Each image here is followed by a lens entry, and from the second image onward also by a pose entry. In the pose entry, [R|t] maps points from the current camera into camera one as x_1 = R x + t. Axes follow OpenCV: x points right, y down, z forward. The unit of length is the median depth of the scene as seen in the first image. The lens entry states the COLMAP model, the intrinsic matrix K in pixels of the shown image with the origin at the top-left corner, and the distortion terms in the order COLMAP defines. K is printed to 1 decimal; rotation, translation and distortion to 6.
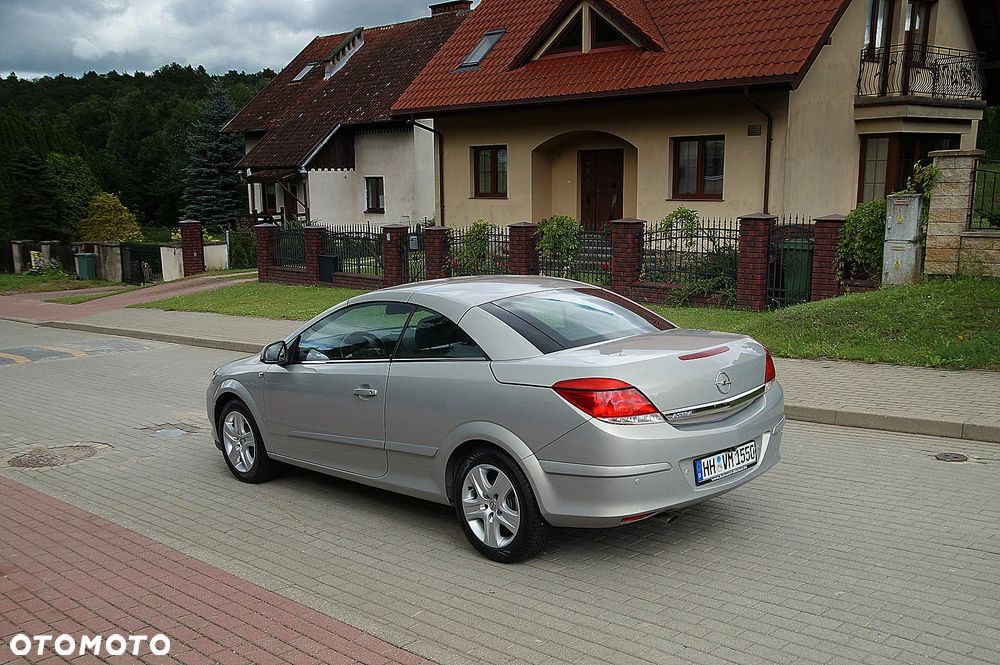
lens RADIAL K [[1063.4, 0, 491.5], [0, 1063.4, 336.6], [0, 0, 1]] dist [0.040169, 0.030596]
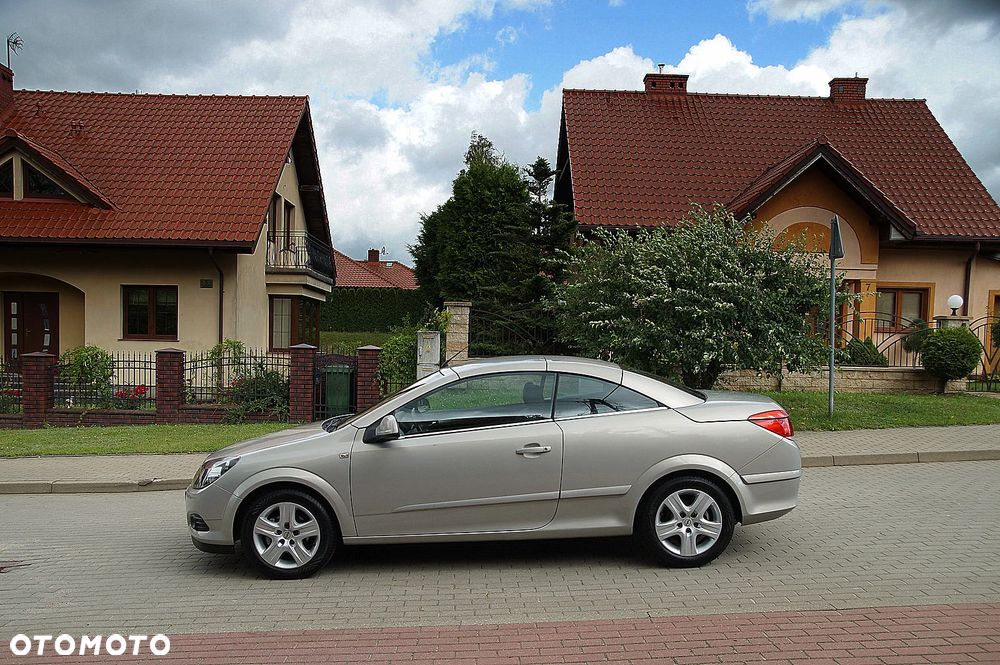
lens RADIAL K [[869.6, 0, 469.9], [0, 869.6, 334.2], [0, 0, 1]] dist [0.018282, 0.018821]
pose [[0.672990, 0.037841, 0.738683, -0.337858], [0.085108, 0.988095, -0.128157, 0.017276], [-0.734739, 0.149117, 0.661757, 0.169943]]
